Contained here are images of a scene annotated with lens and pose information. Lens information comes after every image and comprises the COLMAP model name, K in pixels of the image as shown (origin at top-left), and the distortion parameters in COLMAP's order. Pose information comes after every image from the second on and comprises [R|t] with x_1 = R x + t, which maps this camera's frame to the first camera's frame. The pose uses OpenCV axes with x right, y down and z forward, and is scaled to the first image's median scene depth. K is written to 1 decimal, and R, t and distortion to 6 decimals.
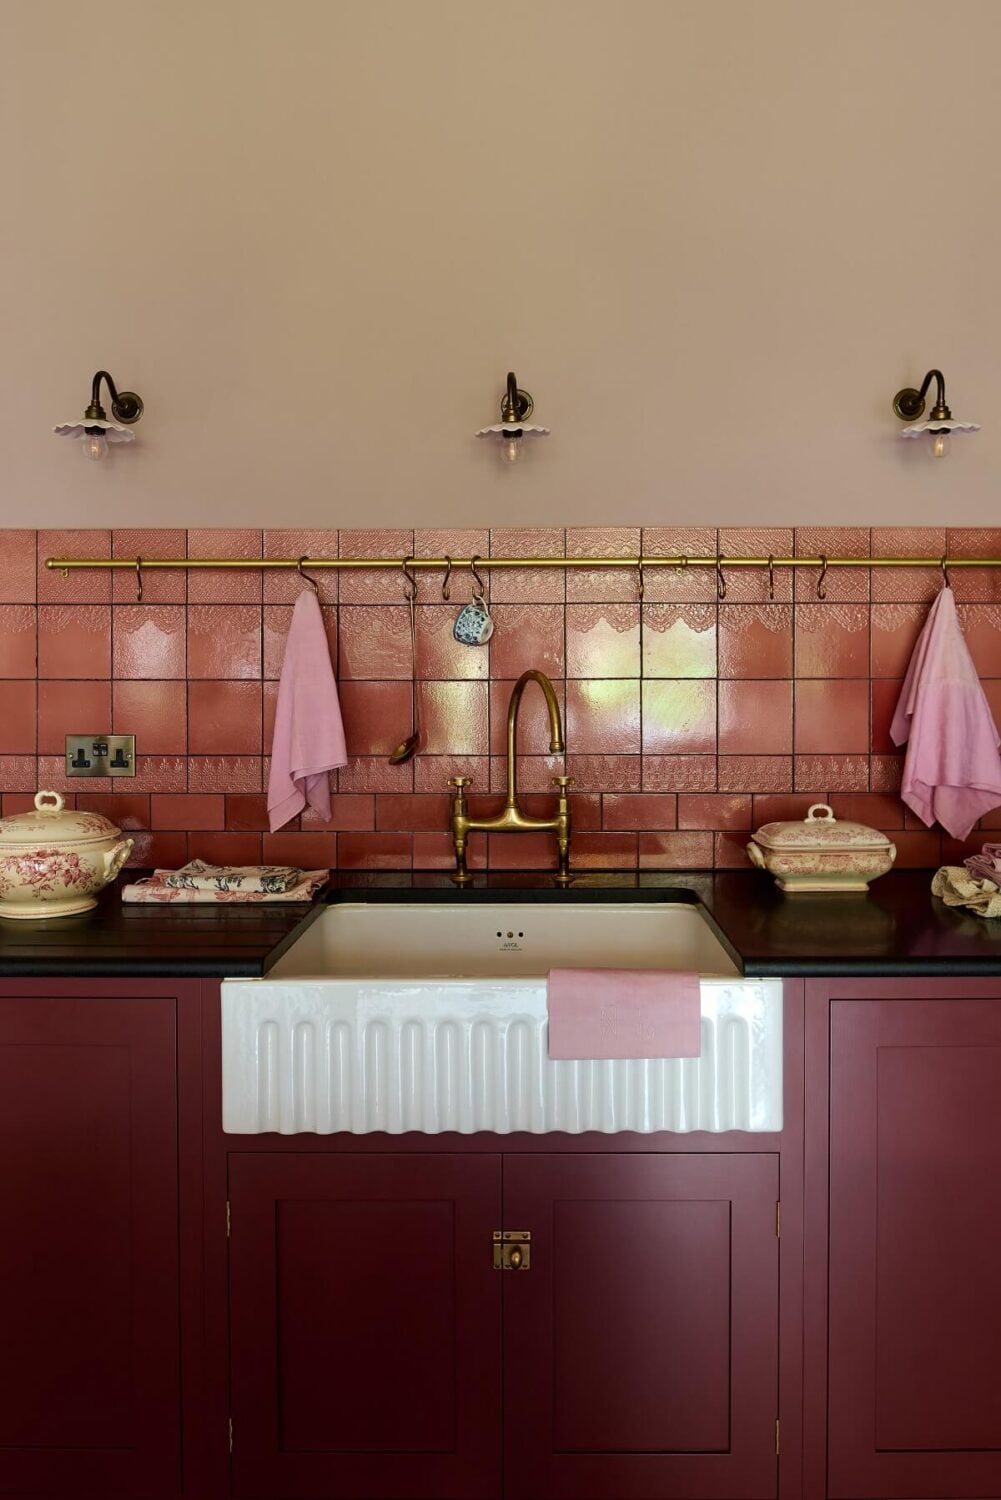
lens RADIAL K [[1048.9, 0, 535.8], [0, 1048.9, 681.5], [0, 0, 1]] dist [-0.000769, 0.000019]
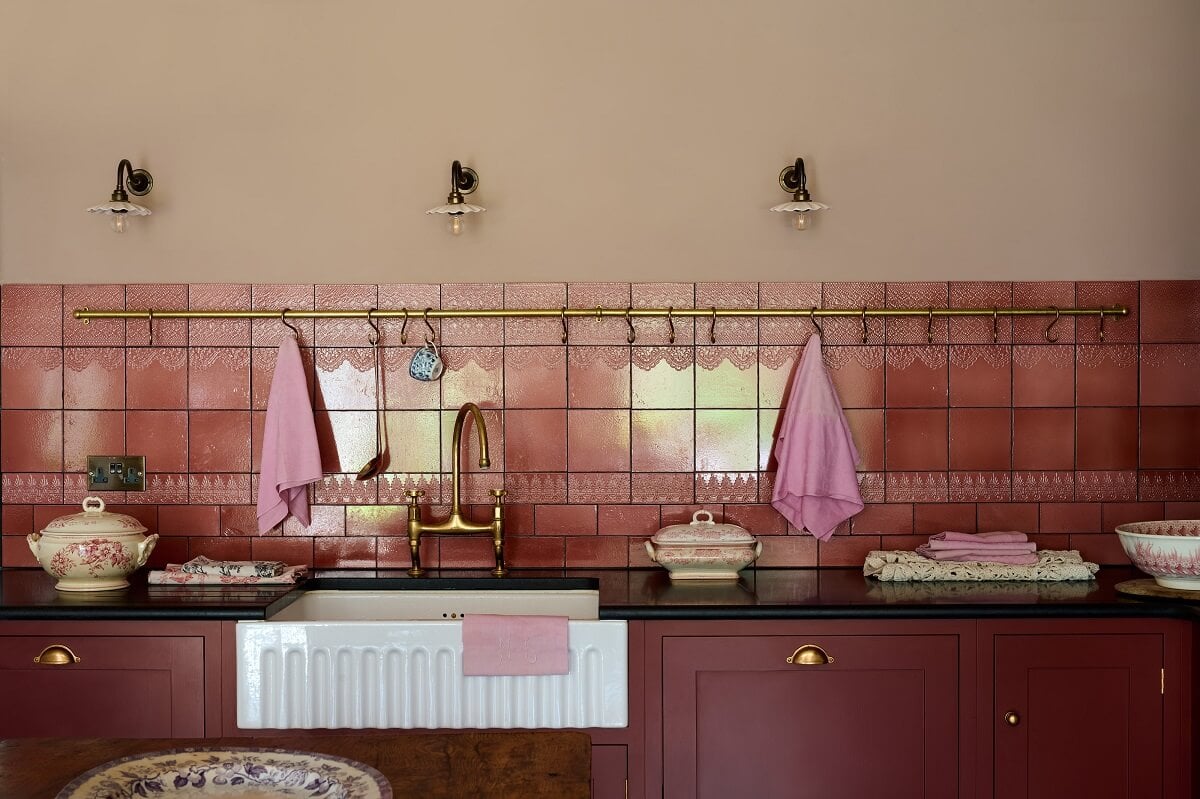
lens RADIAL K [[1584.8, 0, 598.4], [0, 1584.8, 399.8], [0, 0, 1]] dist [-0.015482, -0.019122]
pose [[1.000000, -0.000657, -0.000643, 0.141905], [0.000658, 0.999999, 0.001444, -0.016022], [0.000642, -0.001445, 0.999999, -0.837811]]
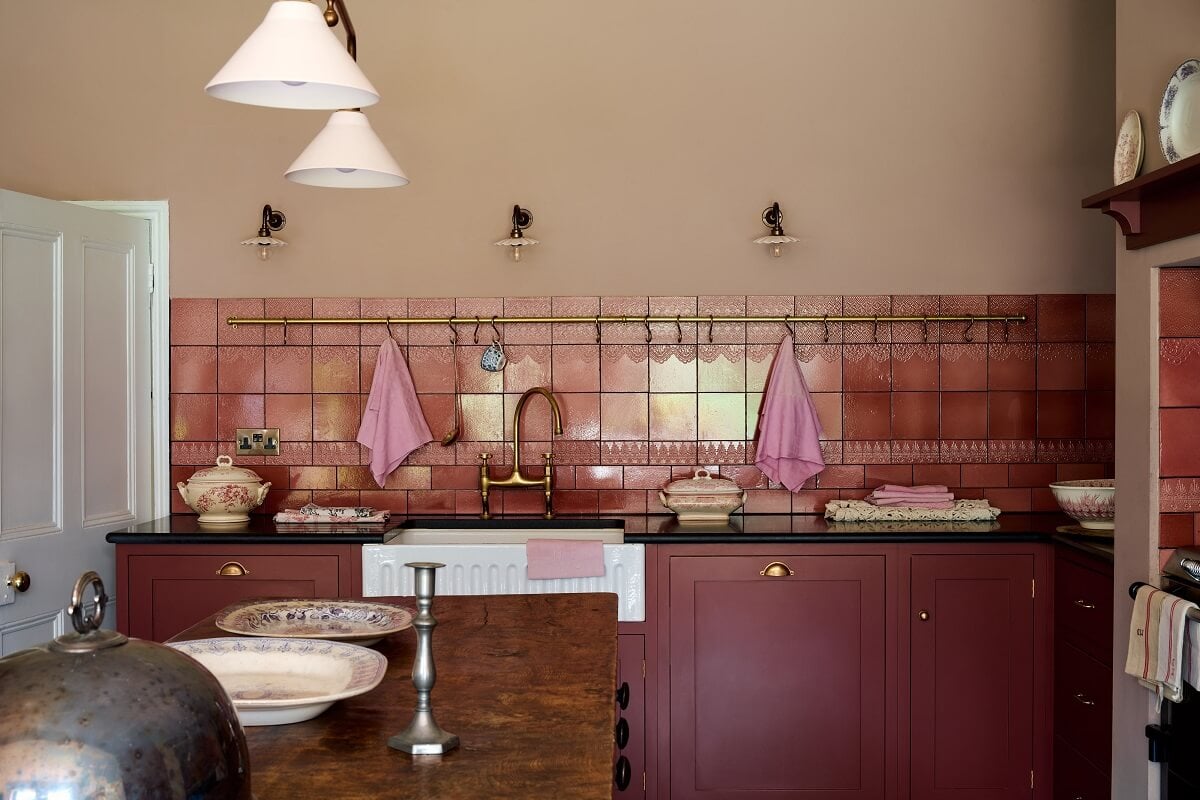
lens RADIAL K [[1625.8, 0, 598.5], [0, 1625.8, 402.8], [0, 0, 1]] dist [-0.055739, 0.026633]
pose [[0.999846, -0.000938, -0.017529, 0.145589], [0.001027, 0.999987, 0.005072, 0.000460], [0.017524, -0.005089, 0.999833, -1.486646]]
